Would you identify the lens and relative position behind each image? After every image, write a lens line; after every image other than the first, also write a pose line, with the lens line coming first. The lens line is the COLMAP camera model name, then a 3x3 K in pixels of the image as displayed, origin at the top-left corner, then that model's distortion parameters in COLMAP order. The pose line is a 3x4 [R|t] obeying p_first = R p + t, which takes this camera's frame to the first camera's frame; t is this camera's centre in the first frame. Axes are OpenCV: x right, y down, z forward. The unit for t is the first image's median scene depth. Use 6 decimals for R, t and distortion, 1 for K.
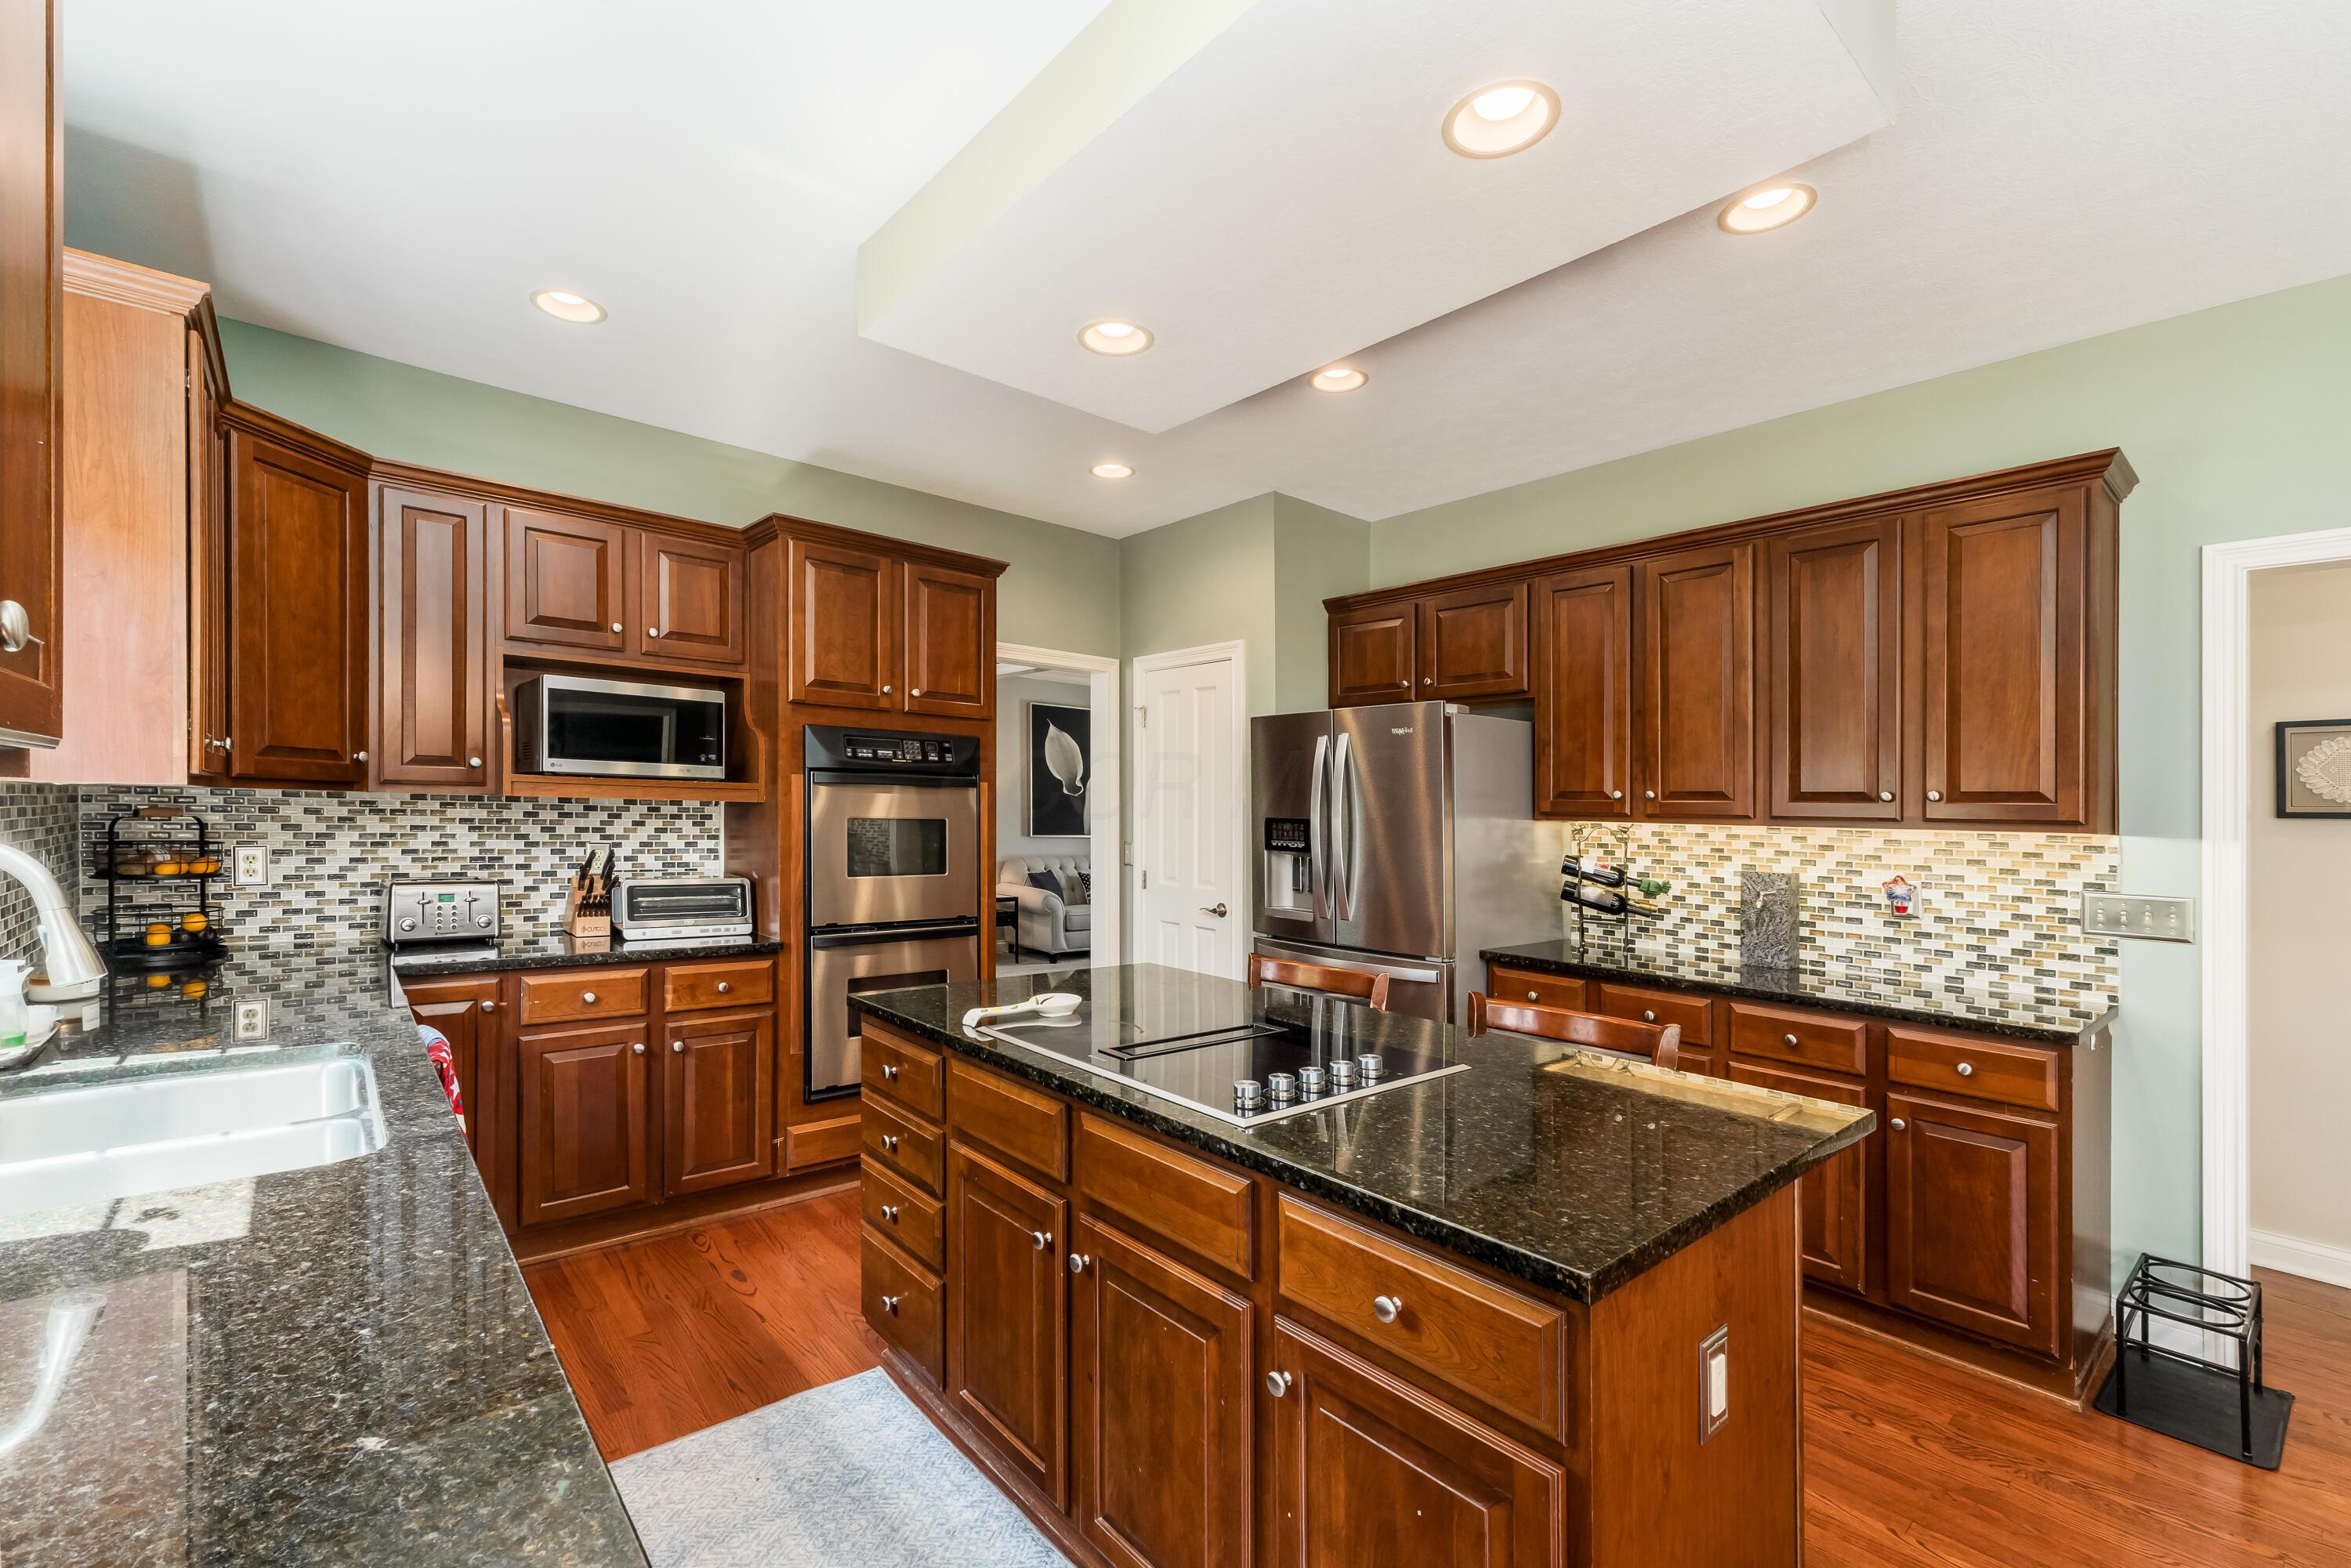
lens RADIAL K [[998.7, 0, 1141.3], [0, 998.7, 799.8], [0, 0, 1]] dist [0.008064, -0.001228]
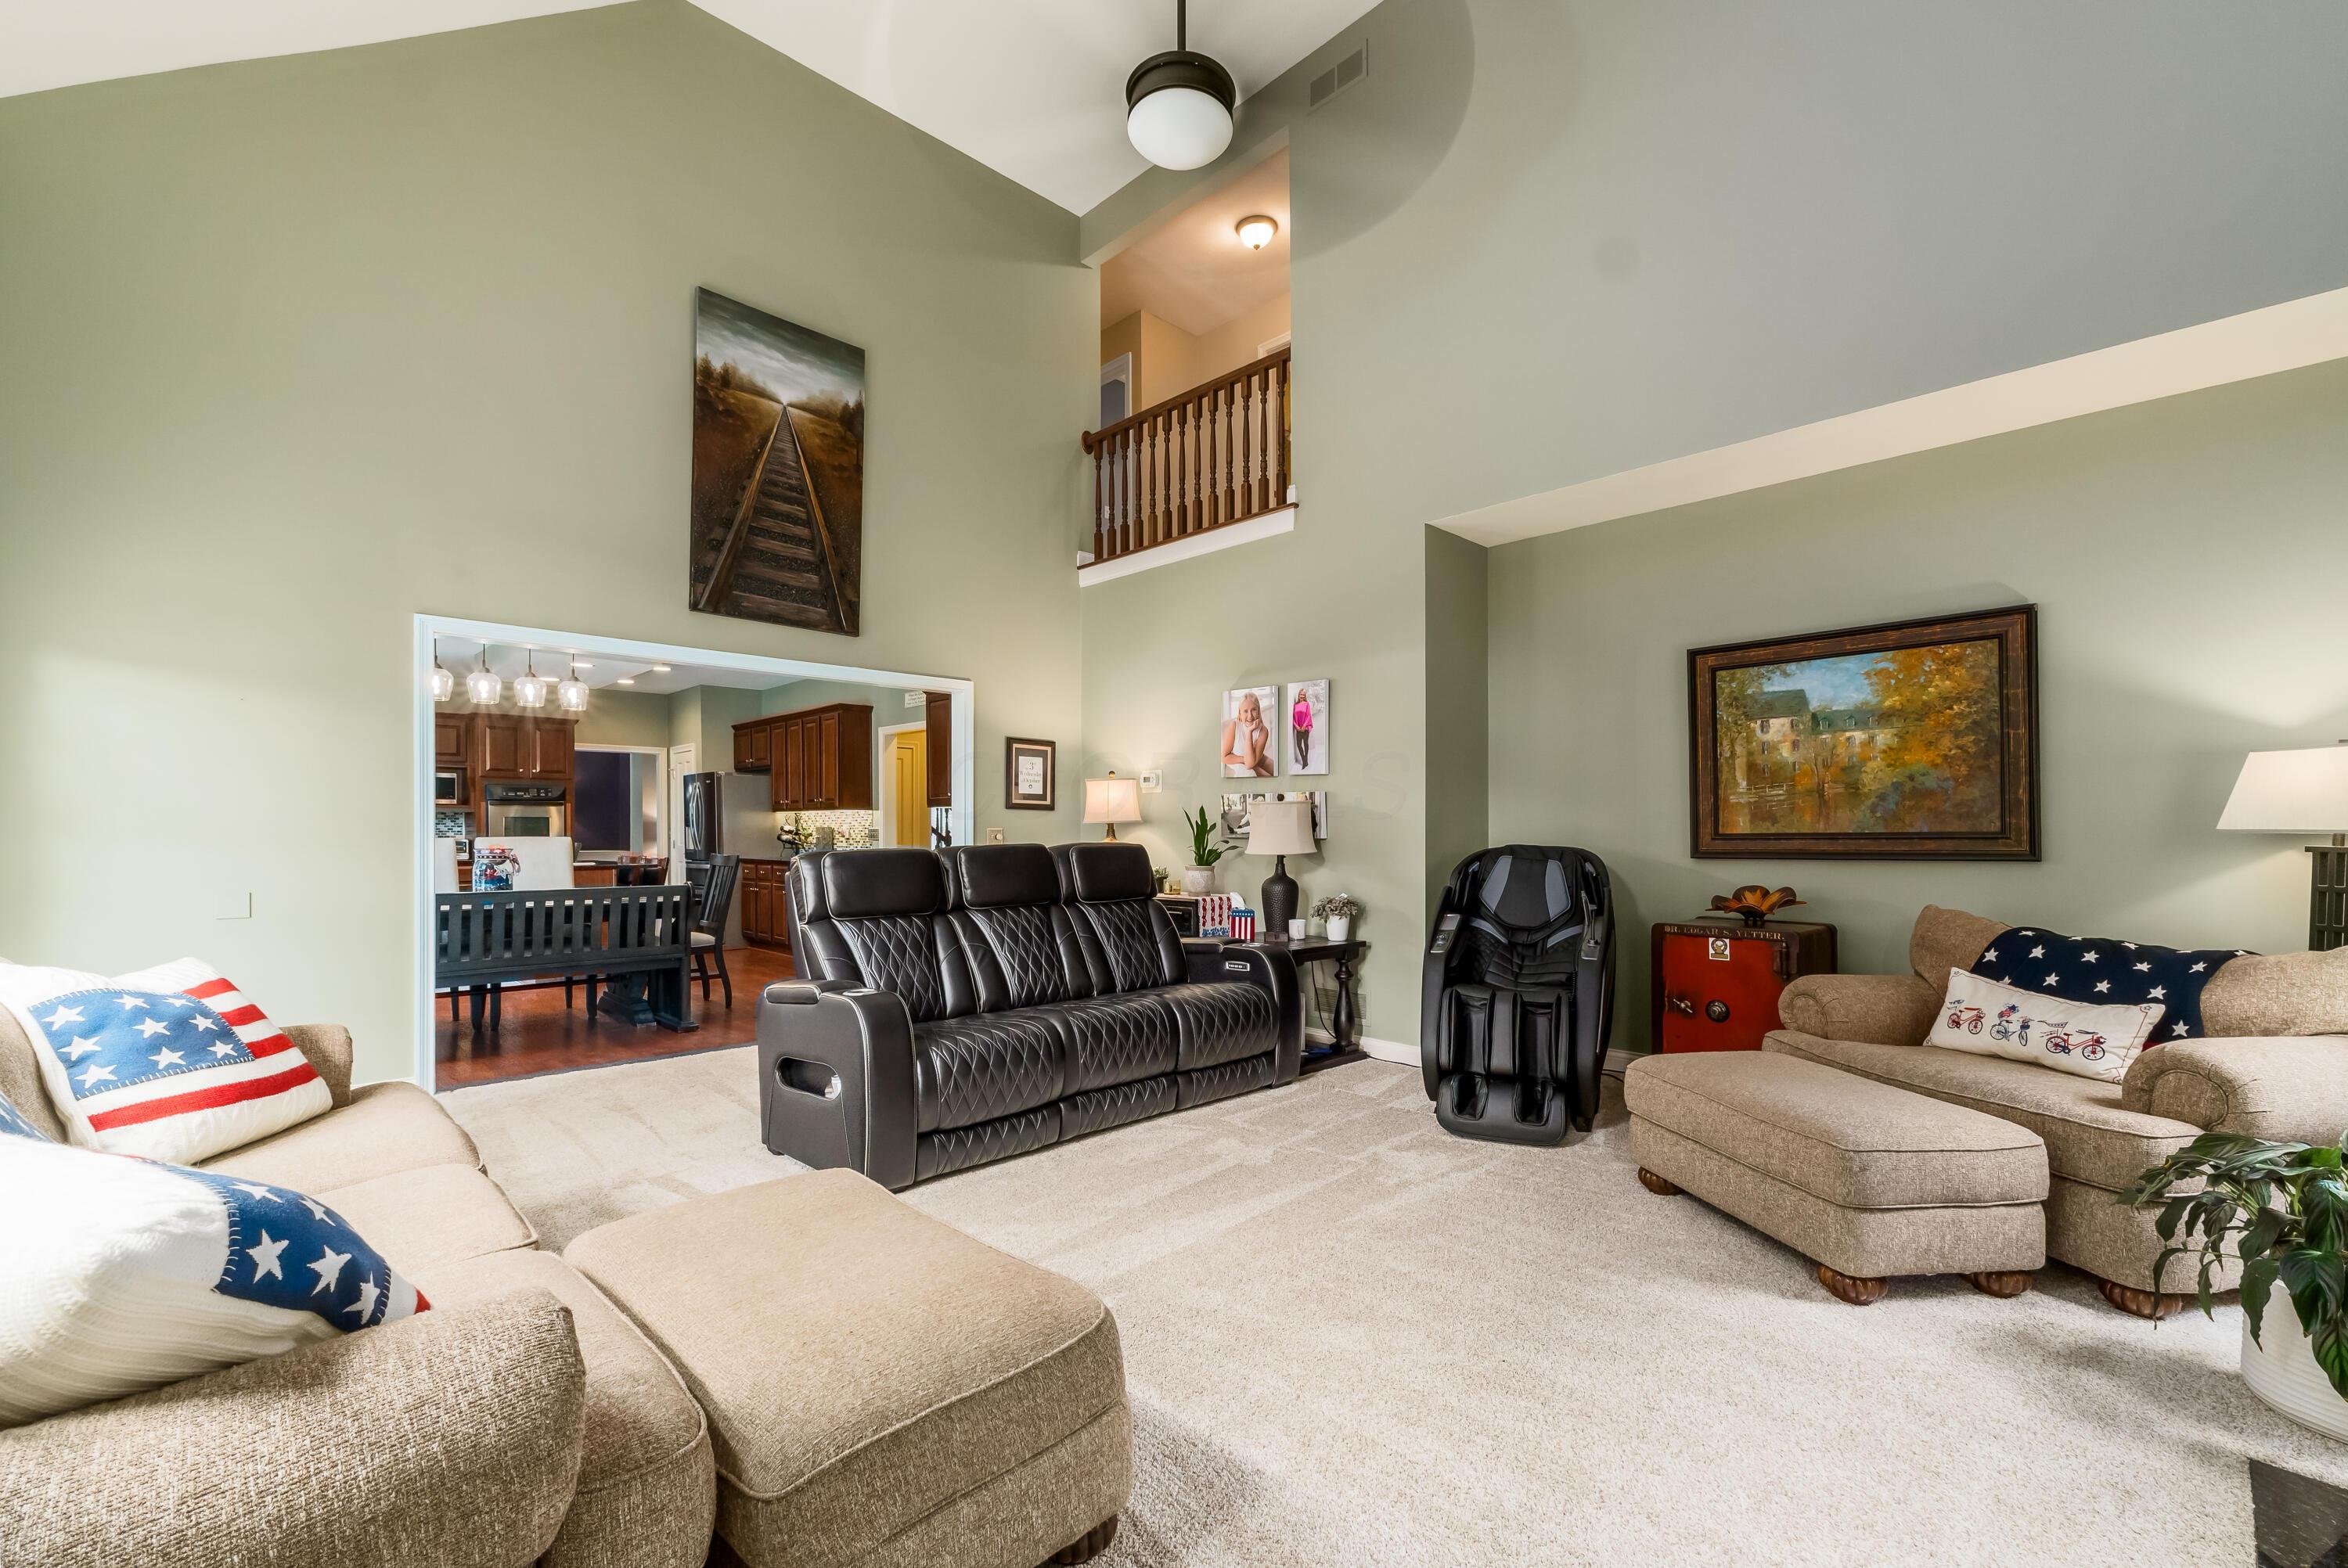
lens RADIAL K [[988.7, 0, 1147.1], [0, 988.7, 822.8], [0, 0, 1]] dist [0.000790, -0.000086]
pose [[0.997536, -0.026075, 0.065134, 1.348439], [0.026088, 0.999659, 0.000660, 0.081057], [-0.065129, 0.001041, 0.997876, -1.922139]]
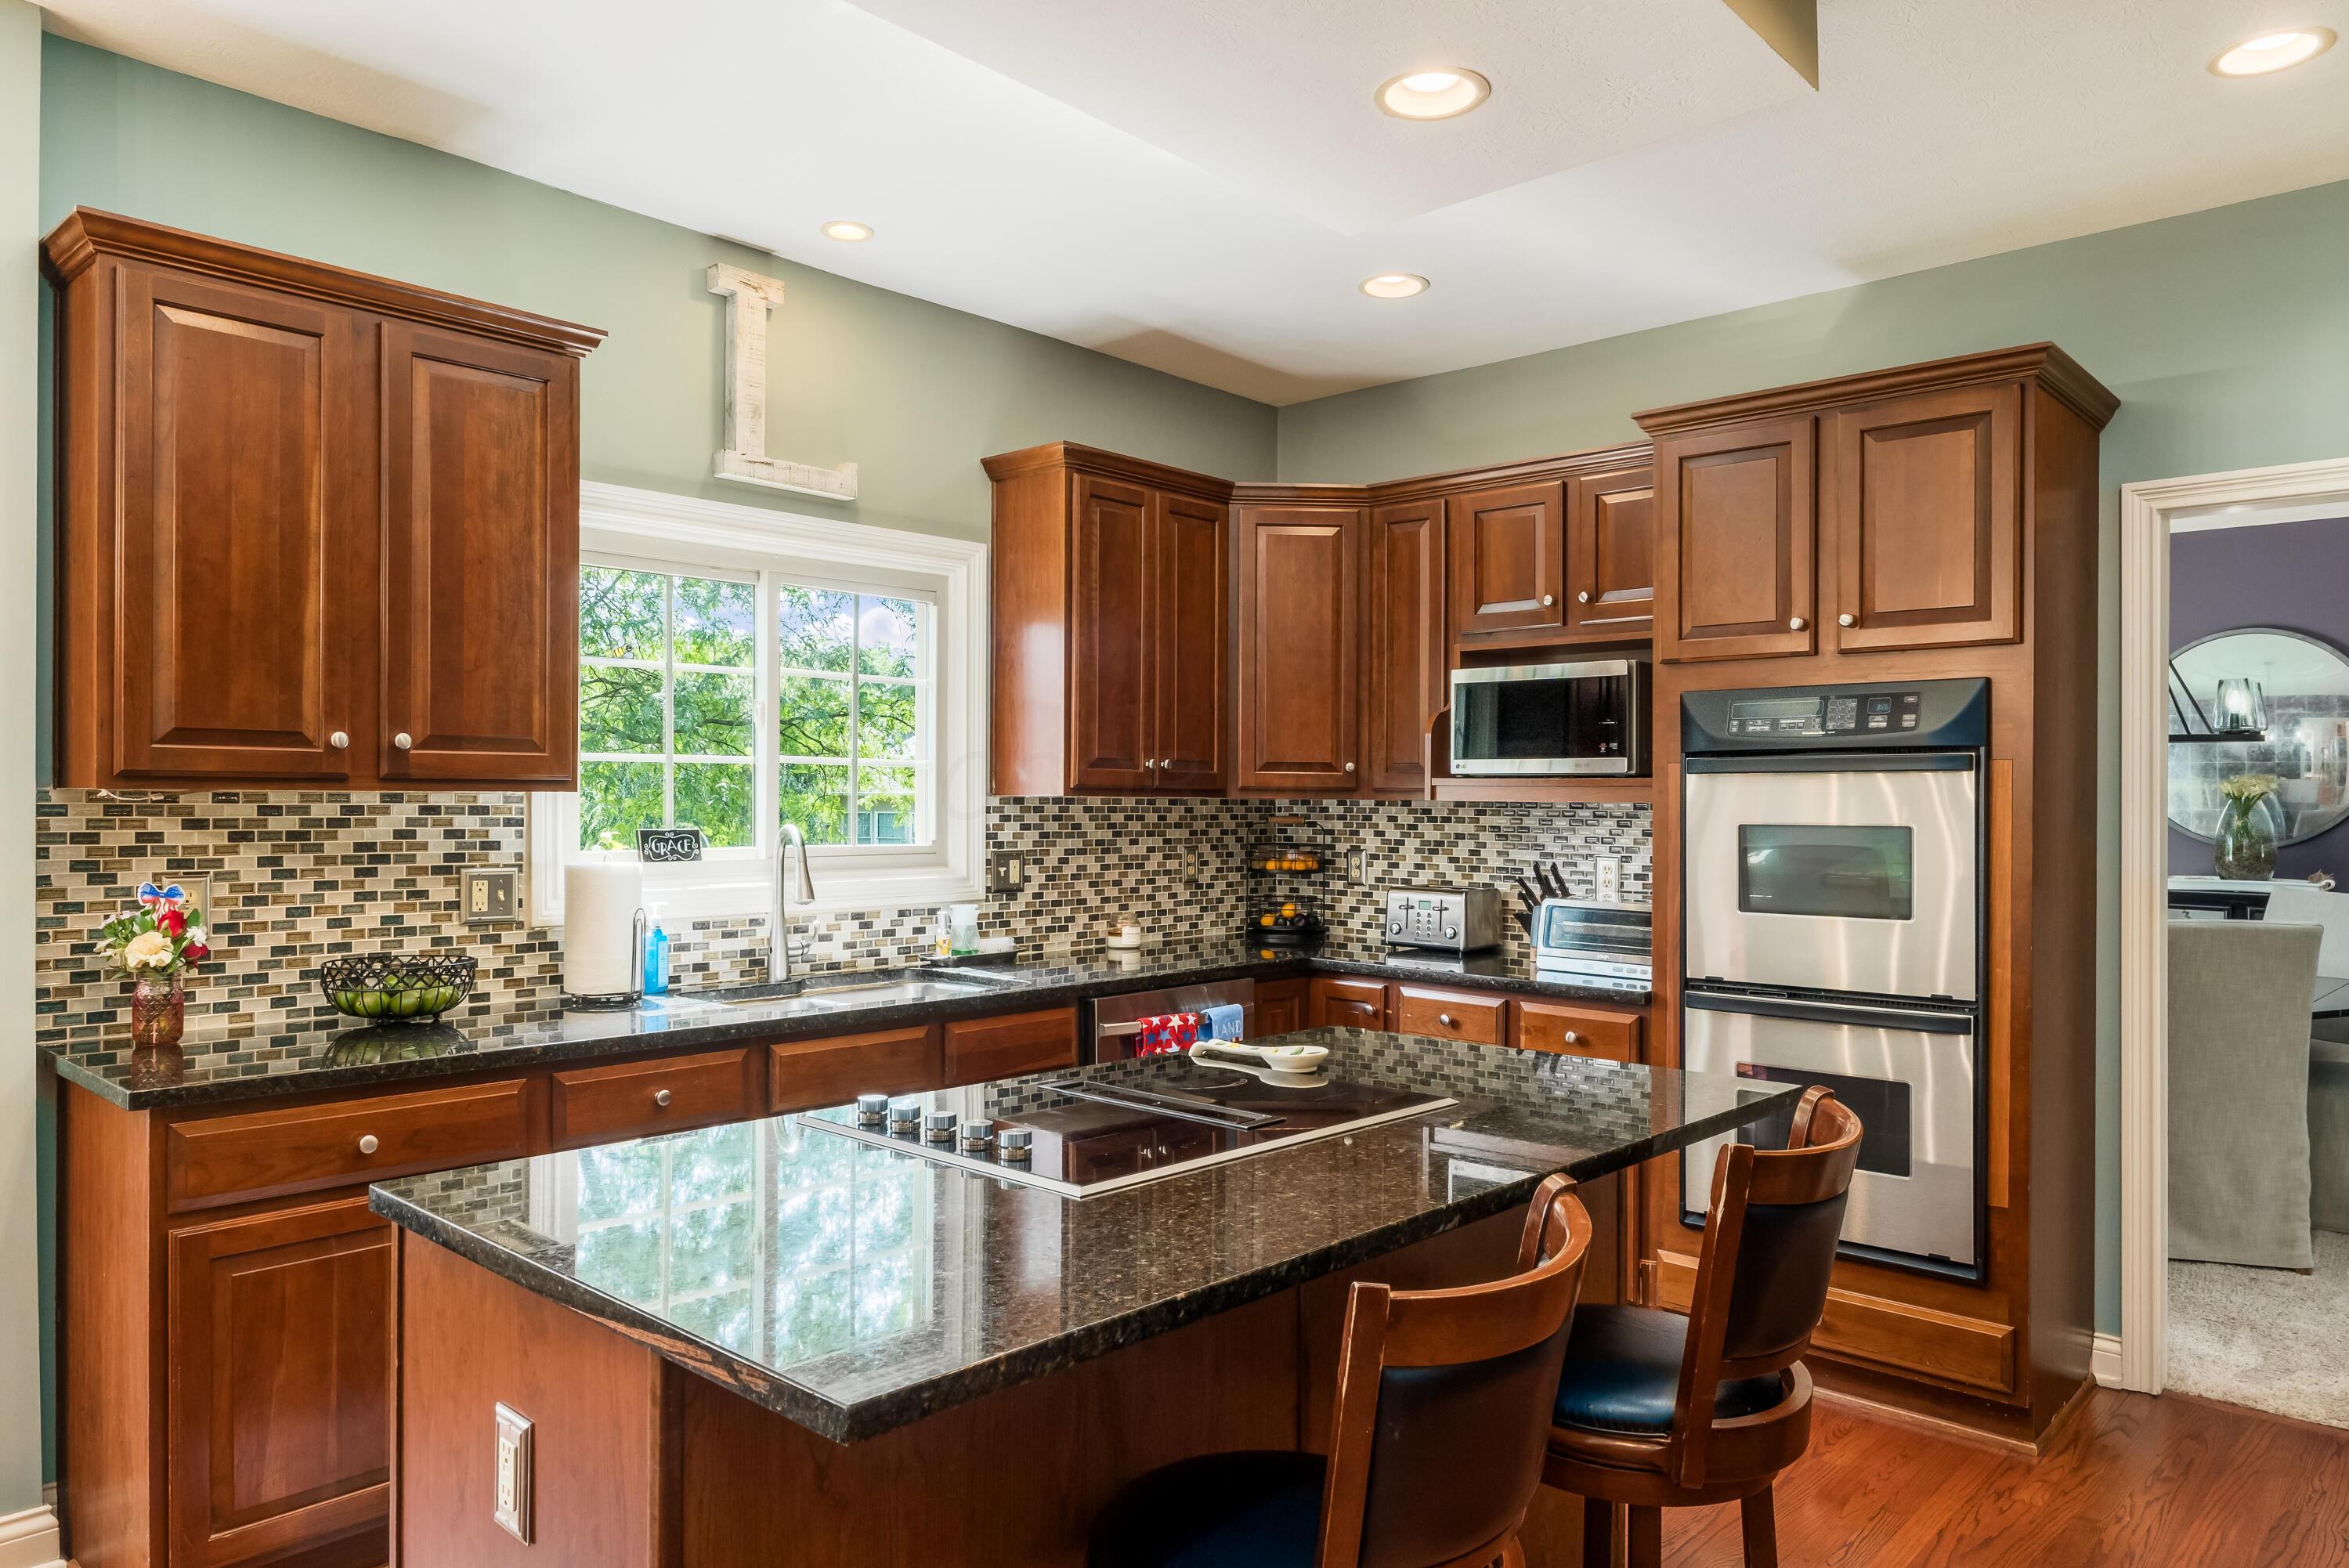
lens RADIAL K [[1536.9, 0, 1199.2], [0, 1536.9, 773.2], [0, 0, 1]] dist [-0.008083, 0.006212]
pose [[0.138426, -0.040771, -0.989533, 0.698625], [0.004110, 0.999167, -0.040593, 0.025301], [0.990364, 0.001552, 0.138478, 0.506492]]
